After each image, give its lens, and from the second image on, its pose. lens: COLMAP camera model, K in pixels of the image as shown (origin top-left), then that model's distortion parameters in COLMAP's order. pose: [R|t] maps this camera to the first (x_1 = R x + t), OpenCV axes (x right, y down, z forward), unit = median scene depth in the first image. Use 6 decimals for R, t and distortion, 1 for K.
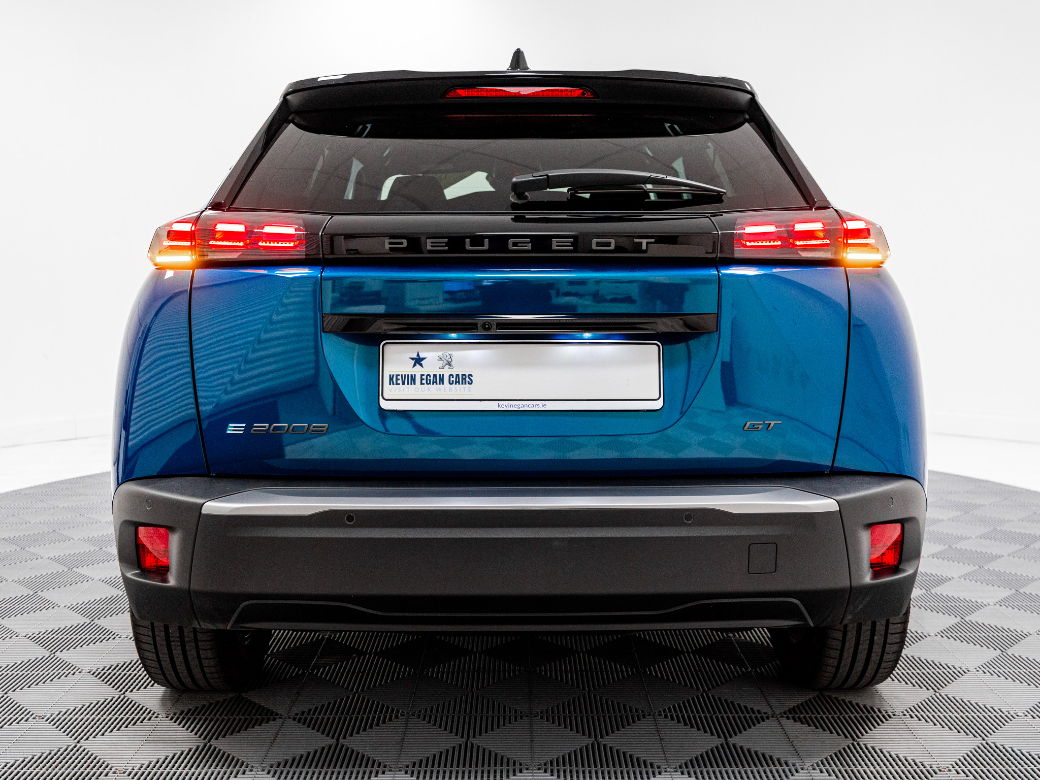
lens RADIAL K [[1035.2, 0, 520.0], [0, 1035.2, 390.0], [0, 0, 1]] dist [0.149803, -0.001022]
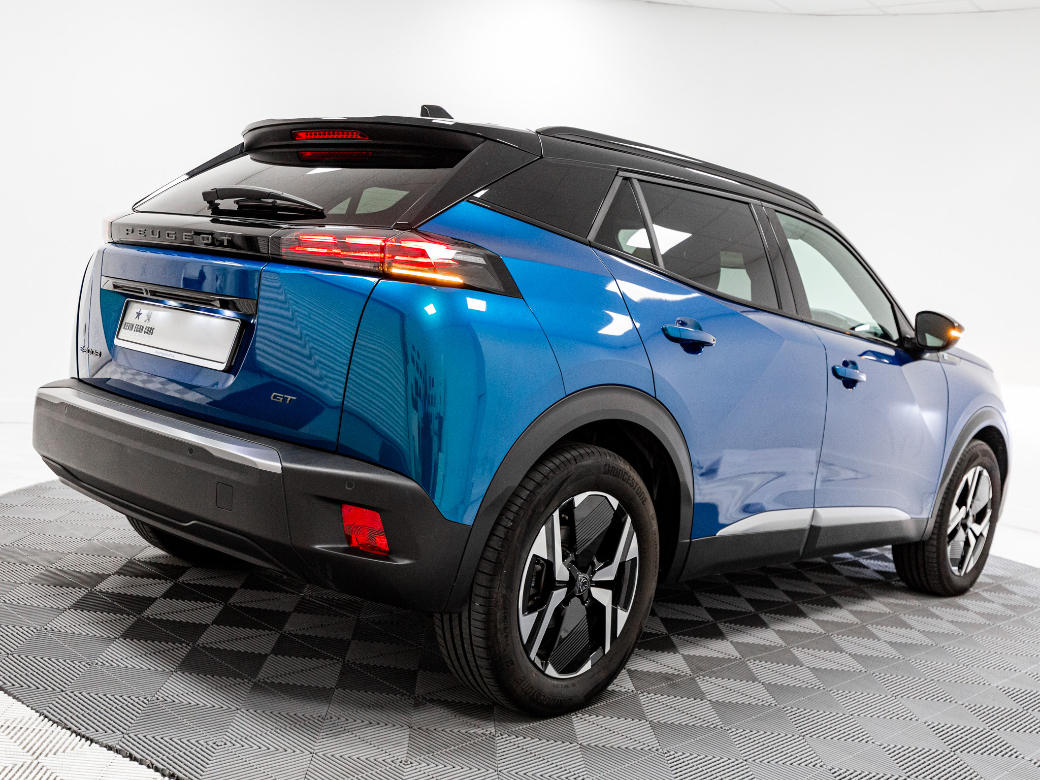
lens RADIAL K [[1103.6, 0, 520.0], [0, 1103.6, 390.0], [0, 0, 1]] dist [0.007029, 0.004406]
pose [[0.739211, 0.146136, -0.657428, 1.253312], [-0.193180, 0.981163, 0.000885, -0.028659], [0.645173, 0.126348, 0.753517, 0.213545]]
